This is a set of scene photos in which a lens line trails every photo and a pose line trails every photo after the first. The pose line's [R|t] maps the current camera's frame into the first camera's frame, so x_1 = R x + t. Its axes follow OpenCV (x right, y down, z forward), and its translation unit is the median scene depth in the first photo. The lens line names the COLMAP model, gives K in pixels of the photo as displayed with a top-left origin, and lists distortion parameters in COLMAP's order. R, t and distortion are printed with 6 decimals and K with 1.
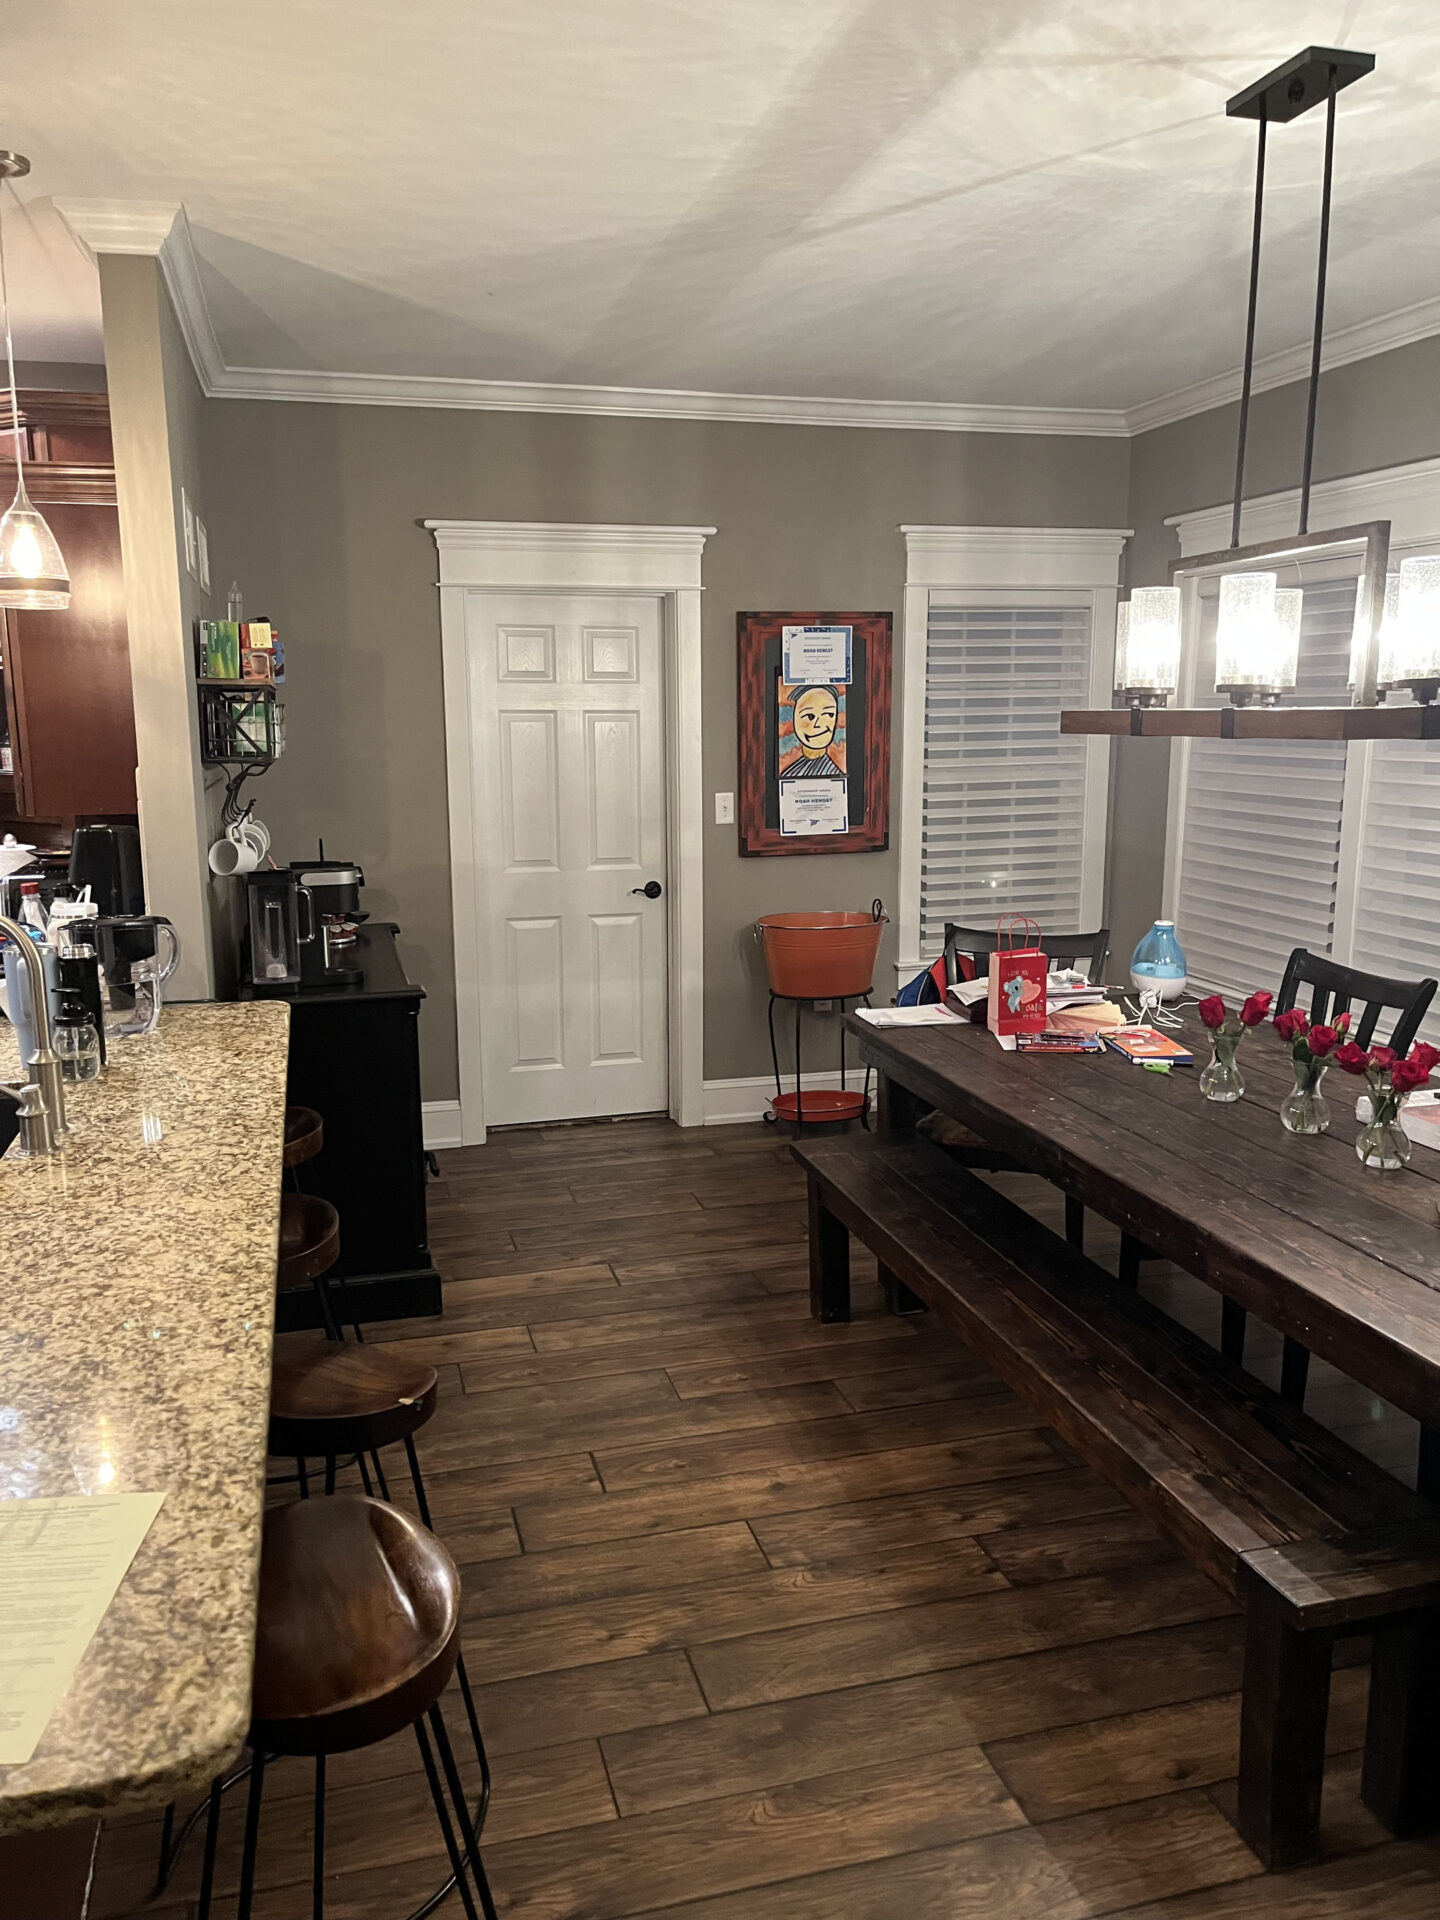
lens RADIAL K [[1456.3, 0, 725.5], [0, 1456.3, 972.7], [0, 0, 1]] dist [0.047752, -0.044886]
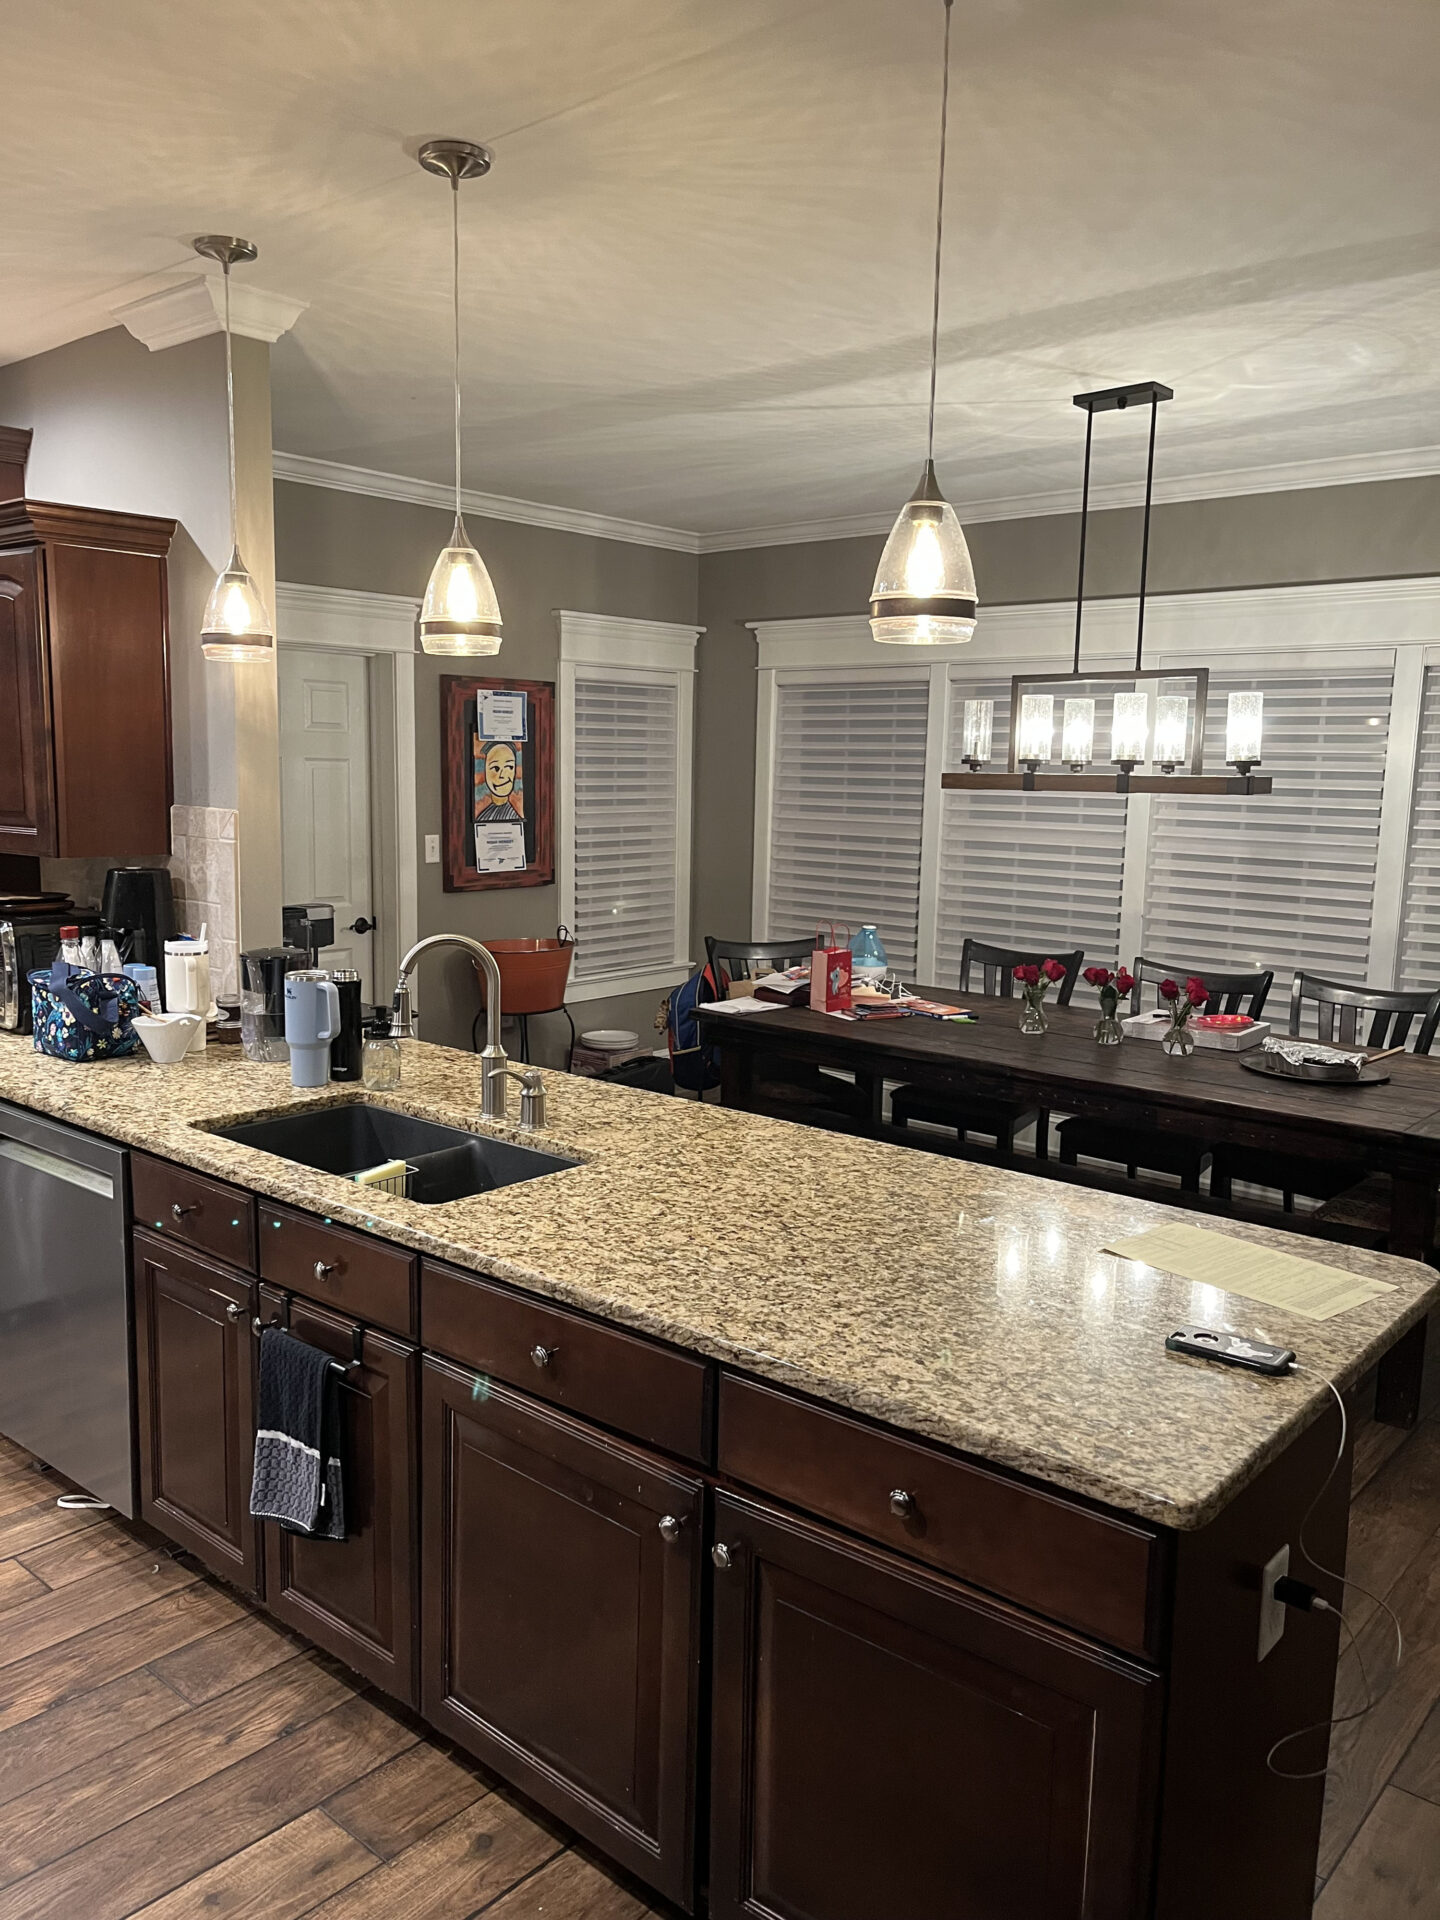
lens RADIAL K [[1456.3, 0, 716.9], [0, 1456.3, 964.8], [0, 0, 1]] dist [0.047752, -0.044886]
pose [[0.832375, -0.054108, 0.551565, -0.440967], [0.075644, 0.997001, -0.016350, 0.009380], [-0.549026, 0.055332, 0.833972, -0.039227]]
